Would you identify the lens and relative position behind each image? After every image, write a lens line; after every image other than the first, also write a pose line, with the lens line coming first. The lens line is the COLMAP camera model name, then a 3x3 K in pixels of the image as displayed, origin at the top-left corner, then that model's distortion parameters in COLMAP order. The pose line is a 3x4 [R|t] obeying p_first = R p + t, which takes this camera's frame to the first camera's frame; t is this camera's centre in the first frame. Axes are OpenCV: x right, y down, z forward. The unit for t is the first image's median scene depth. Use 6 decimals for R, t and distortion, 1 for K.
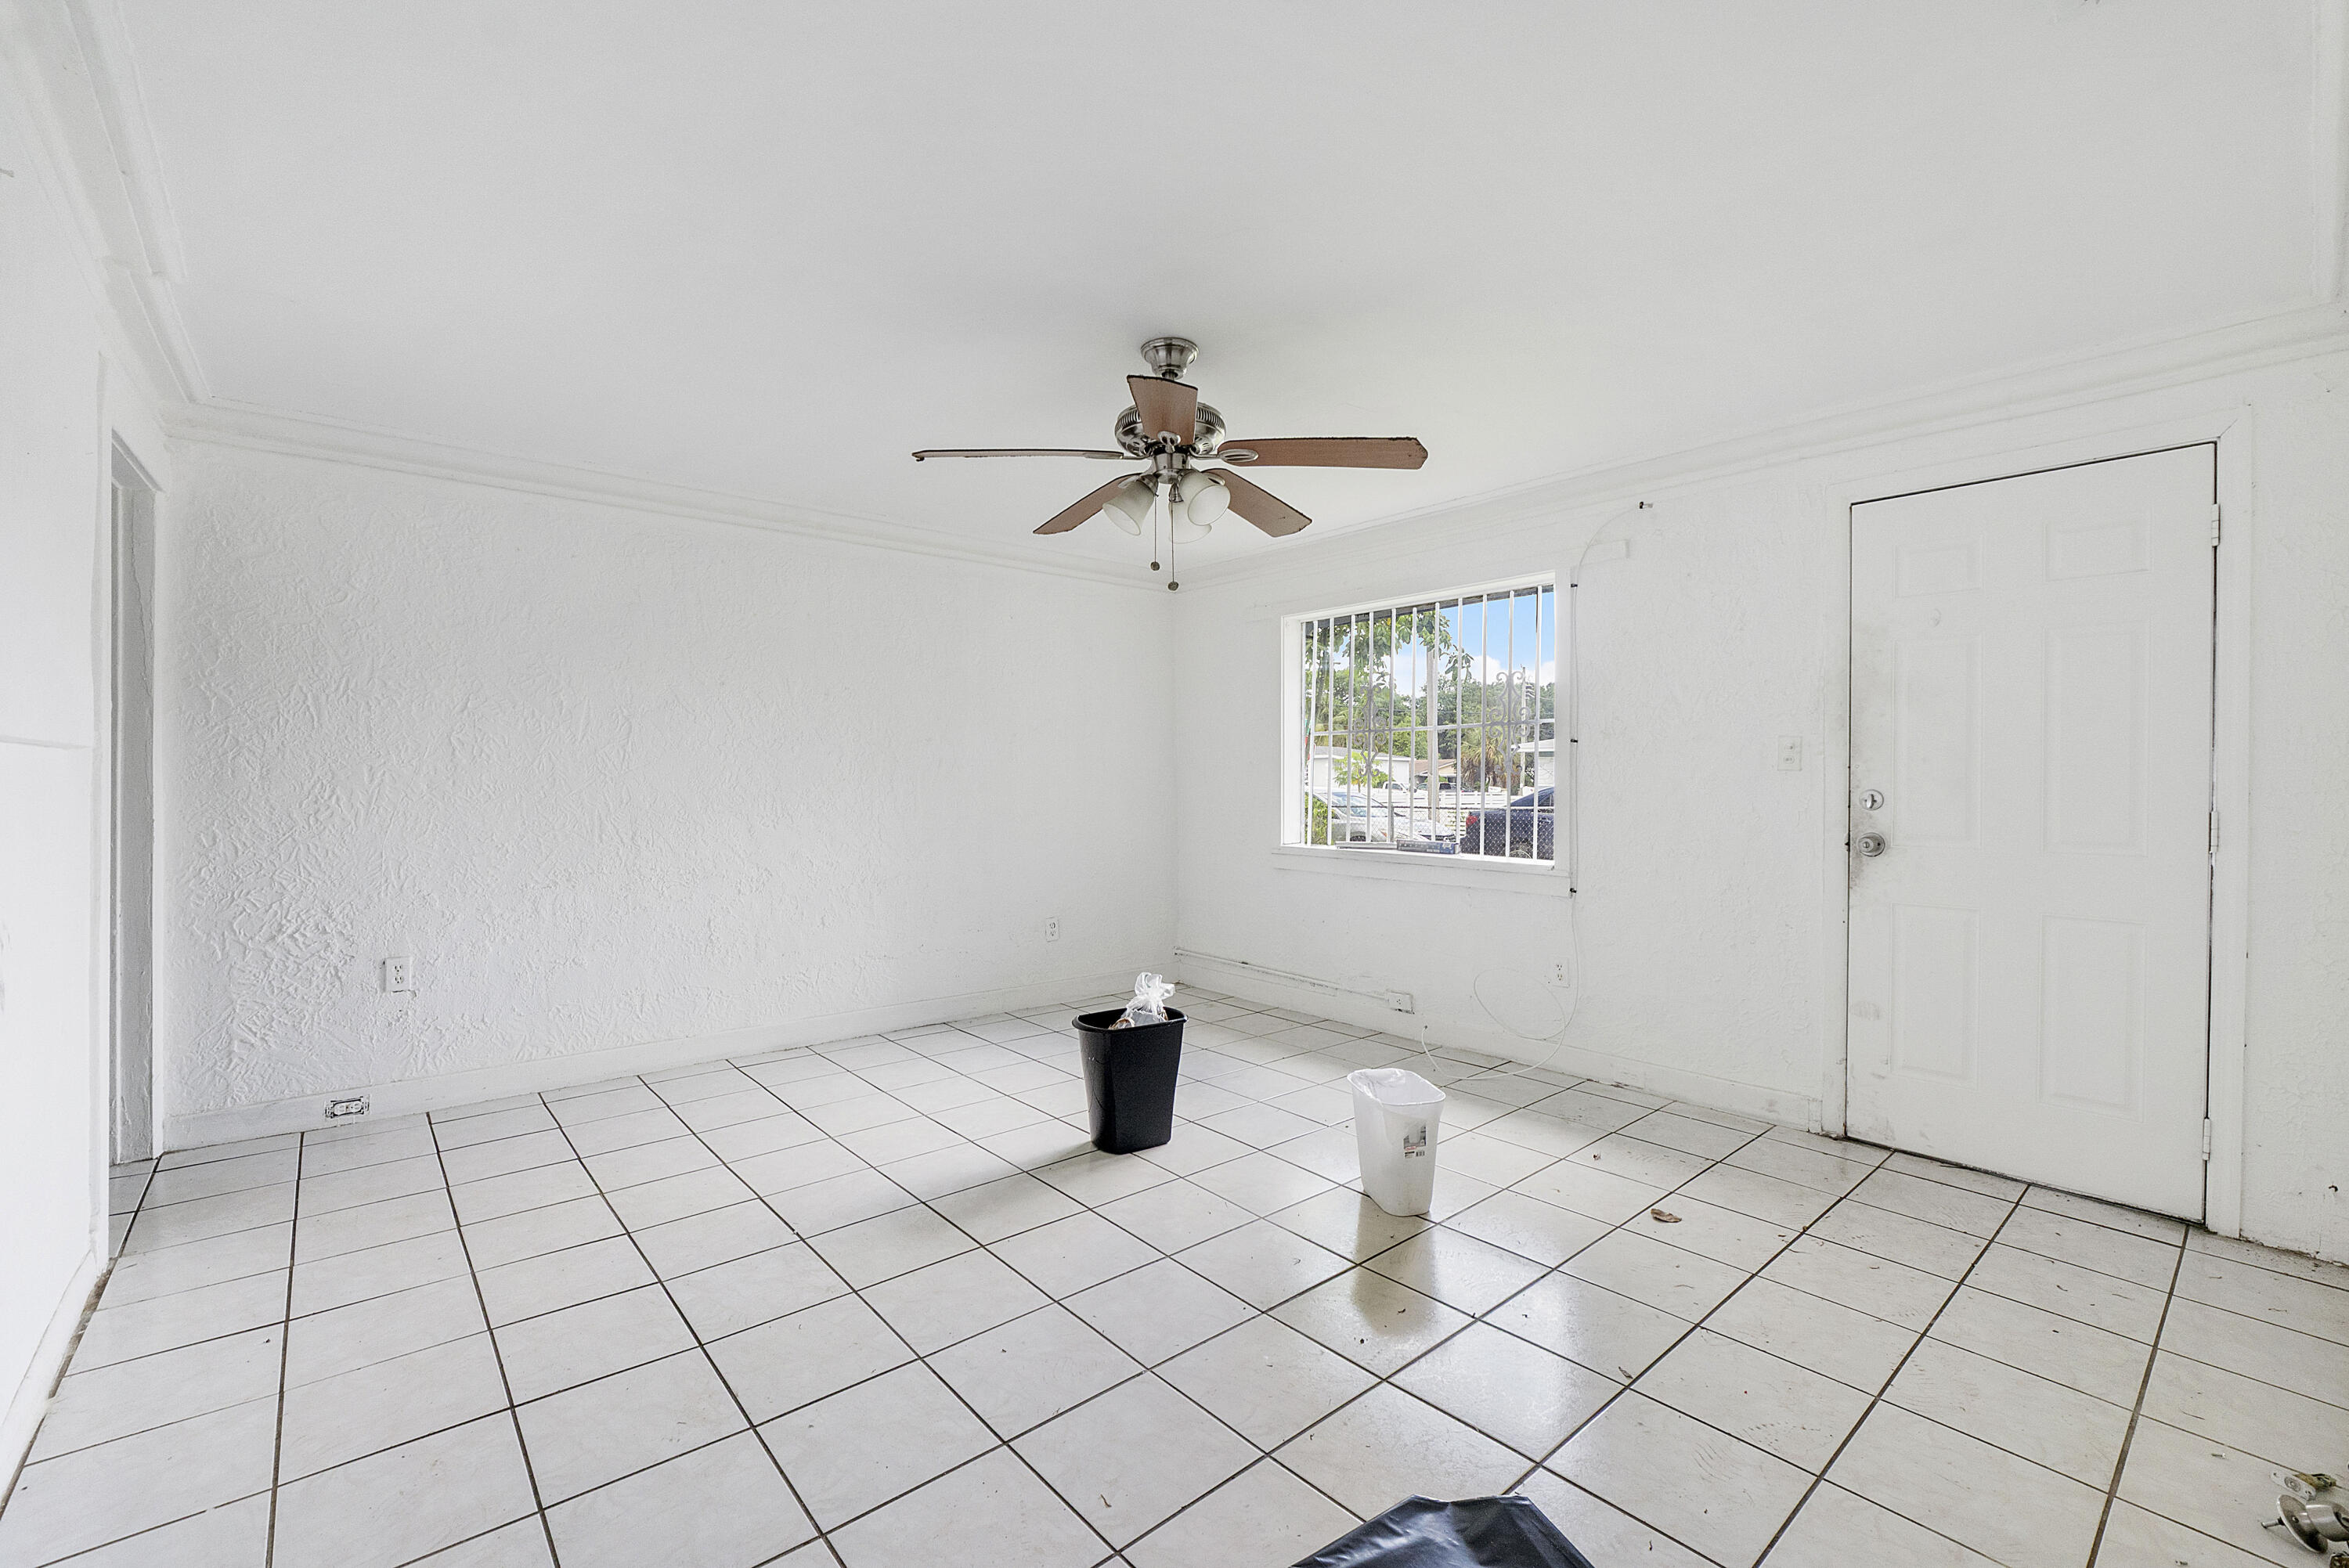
lens RADIAL K [[996.0, 0, 1185.9], [0, 996.0, 783.2], [0, 0, 1]] dist [-0.002546, -0.000363]
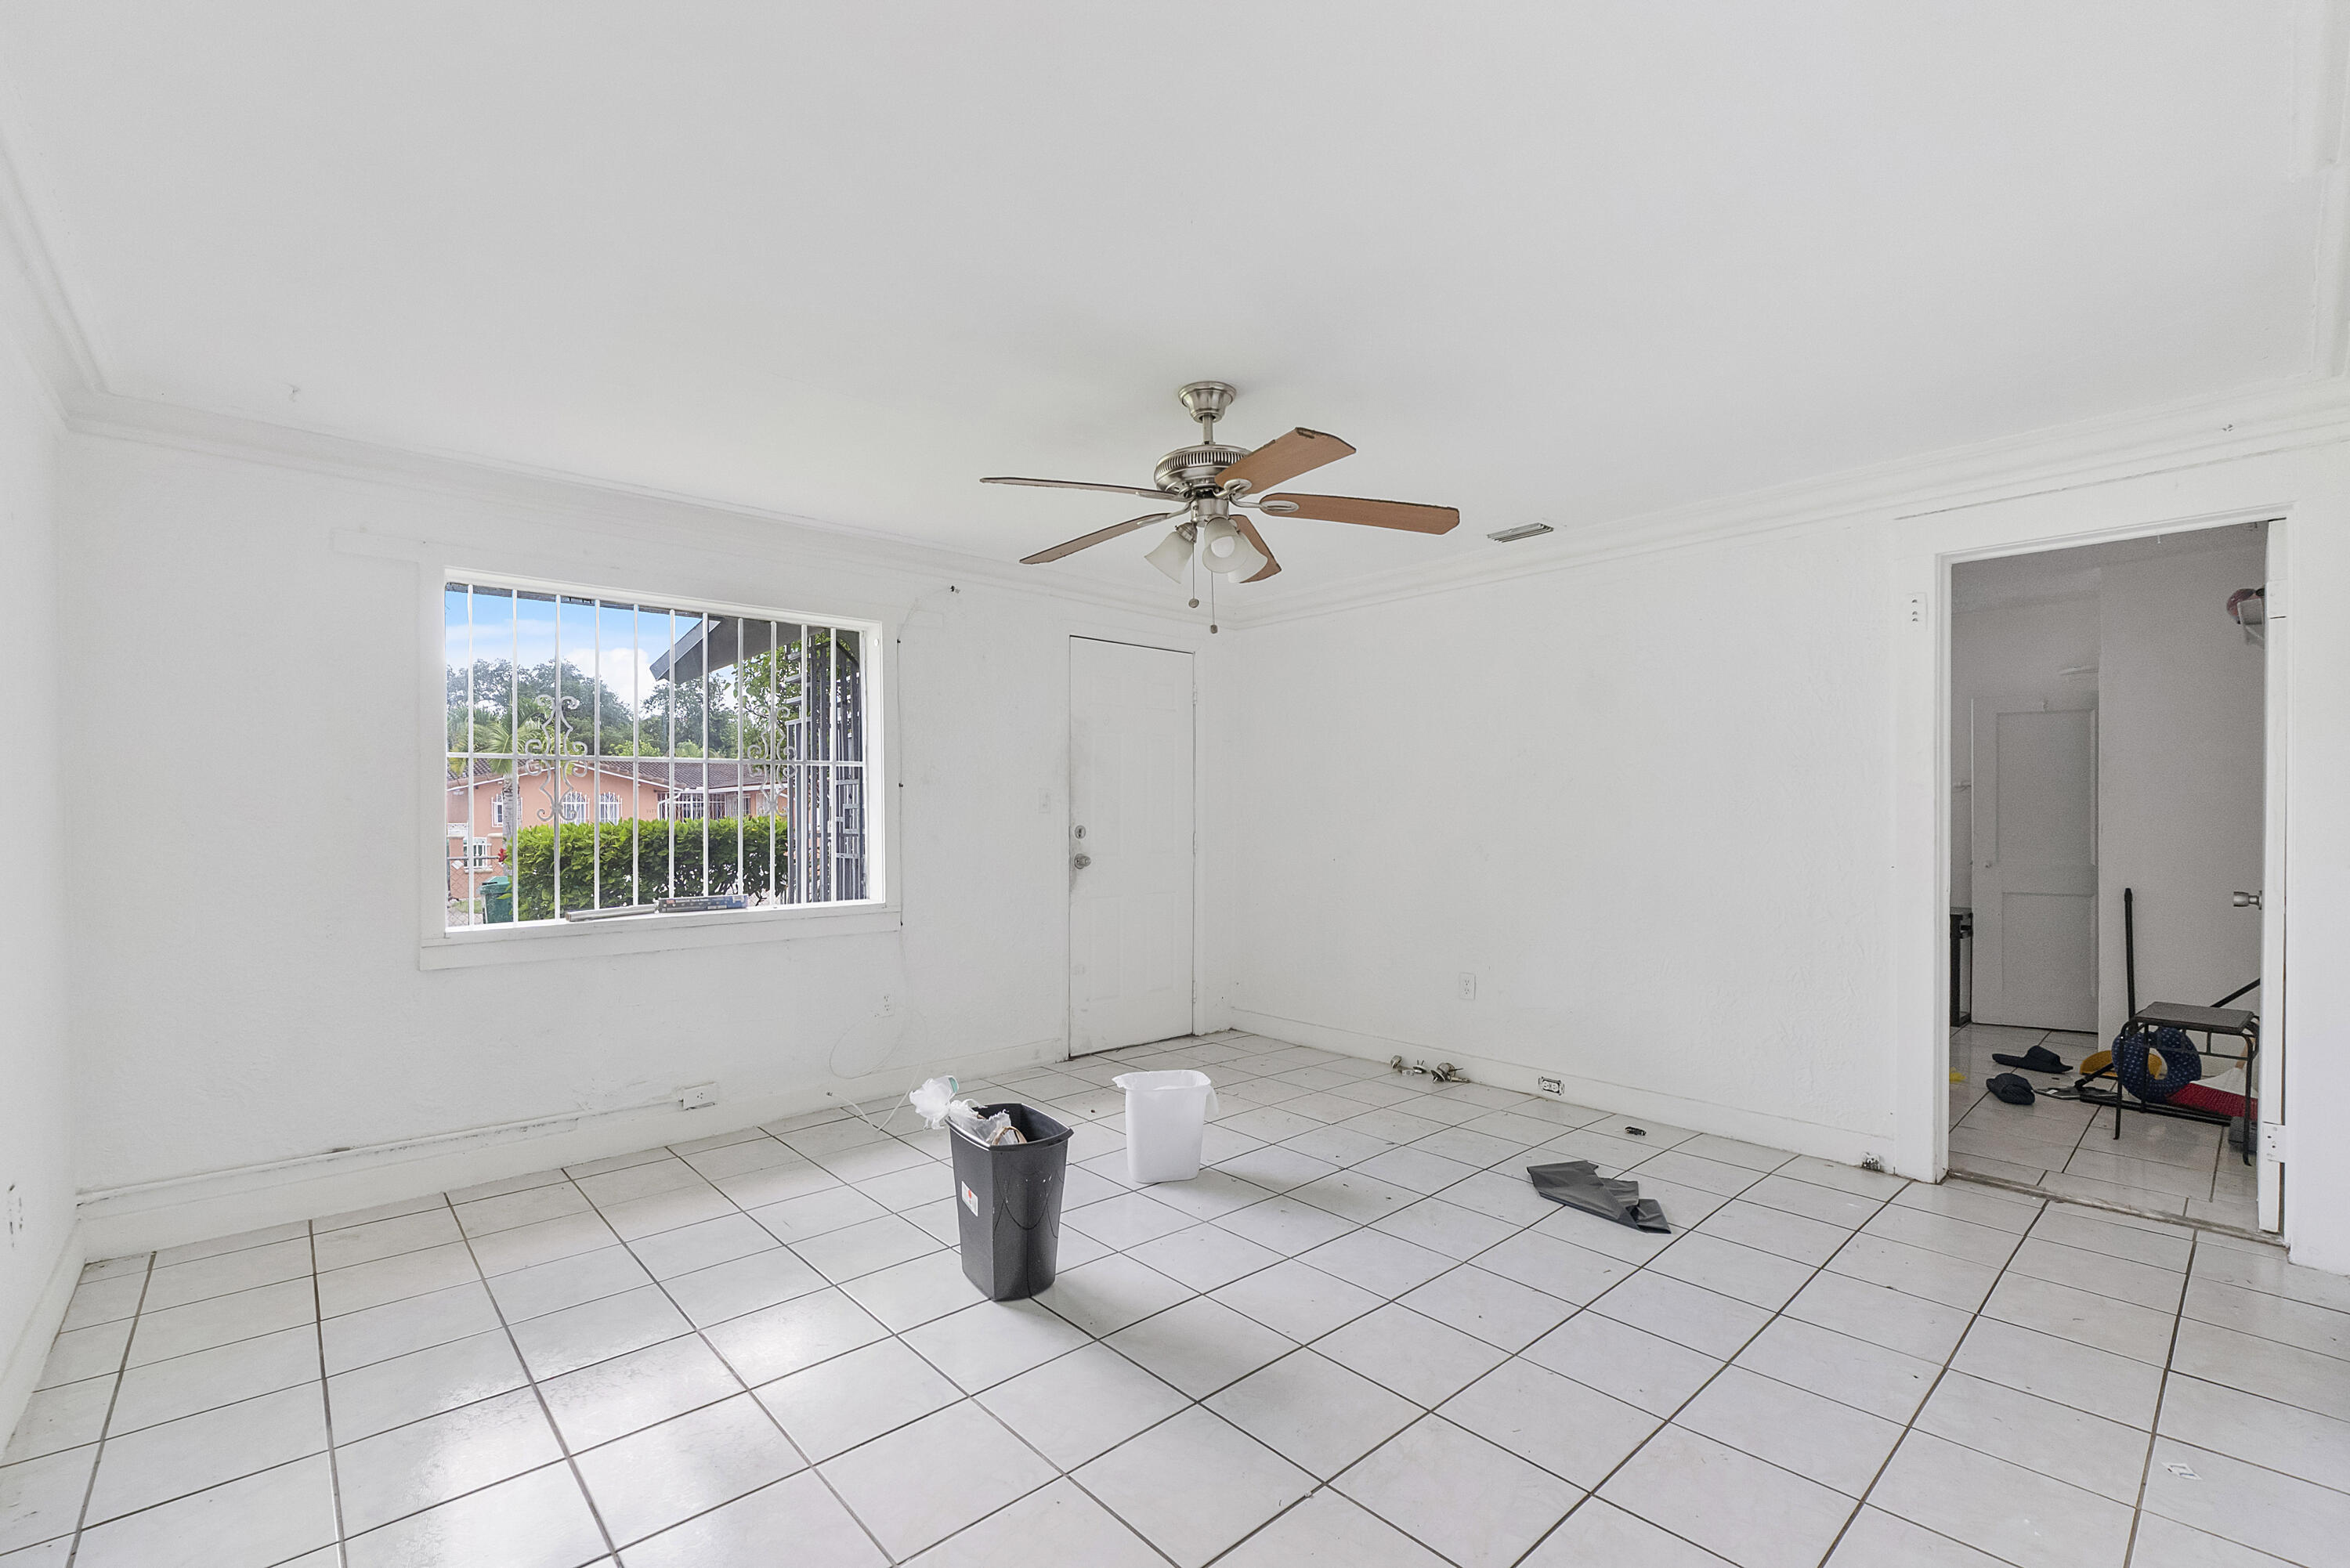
lens RADIAL K [[999.7, 0, 1178.7], [0, 999.7, 816.4], [0, 0, 1]] dist [-0.000980, -0.000156]
pose [[-0.027090, -0.004849, 0.999621, -0.856857], [0.006578, 0.999966, 0.005029, -0.014830], [-0.999611, 0.006711, -0.027057, 0.883689]]
